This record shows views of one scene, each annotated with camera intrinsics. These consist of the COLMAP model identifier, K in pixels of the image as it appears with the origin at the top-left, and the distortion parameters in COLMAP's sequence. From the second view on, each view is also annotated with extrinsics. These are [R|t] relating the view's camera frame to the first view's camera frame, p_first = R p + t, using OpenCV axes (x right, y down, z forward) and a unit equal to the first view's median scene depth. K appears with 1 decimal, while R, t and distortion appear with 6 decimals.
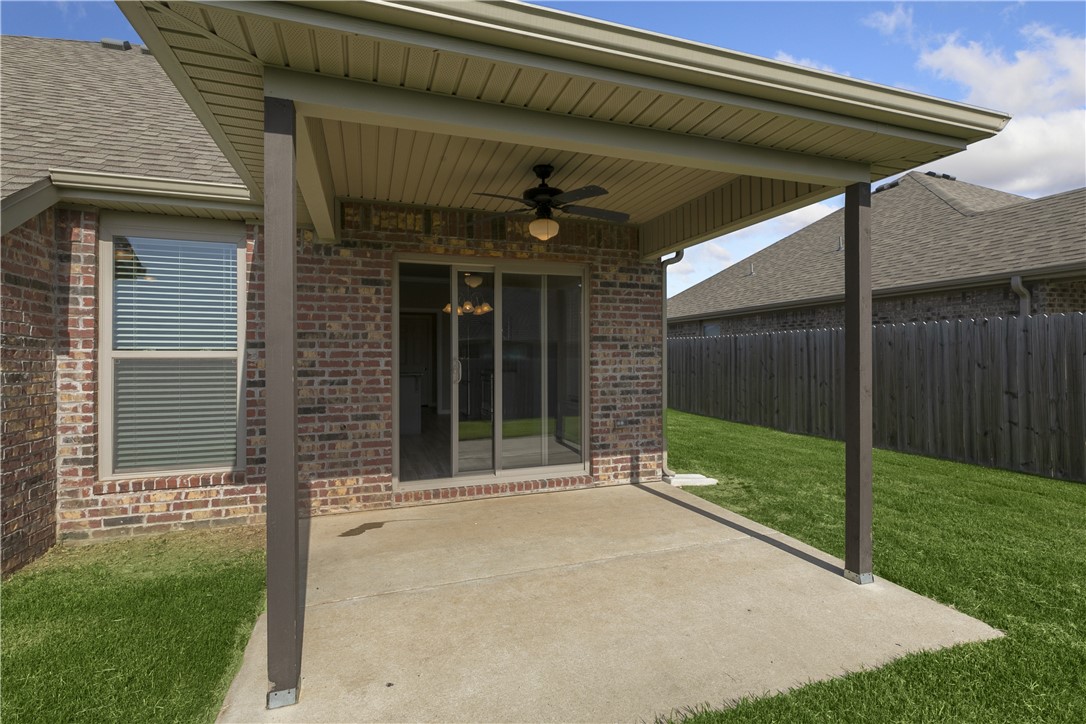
lens RADIAL K [[507.4, 0, 542.7], [0, 507.4, 352.0], [0, 0, 1]] dist [0.002980, 0.000473]
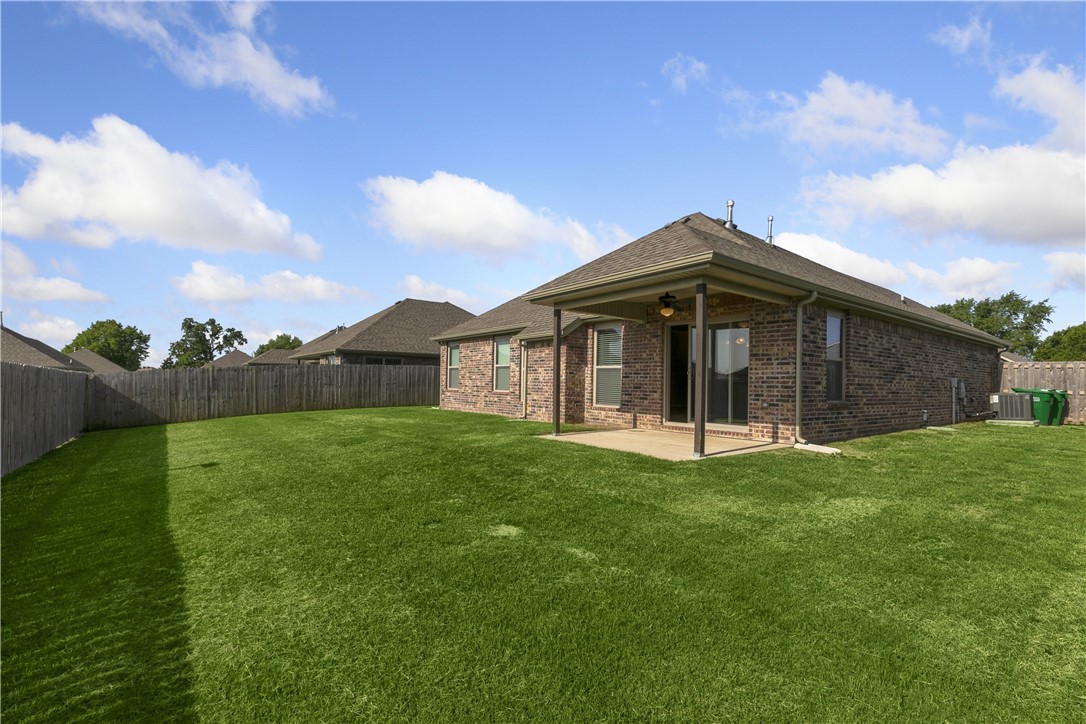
lens RADIAL K [[490.3, 0, 545.4], [0, 490.3, 347.5], [0, 0, 1]] dist [0.002196, 0.000576]
pose [[0.319424, -0.056389, -0.945933, 1.471272], [-0.004499, 0.998126, -0.061019, 0.053647], [0.947601, 0.023747, 0.318572, -0.213952]]
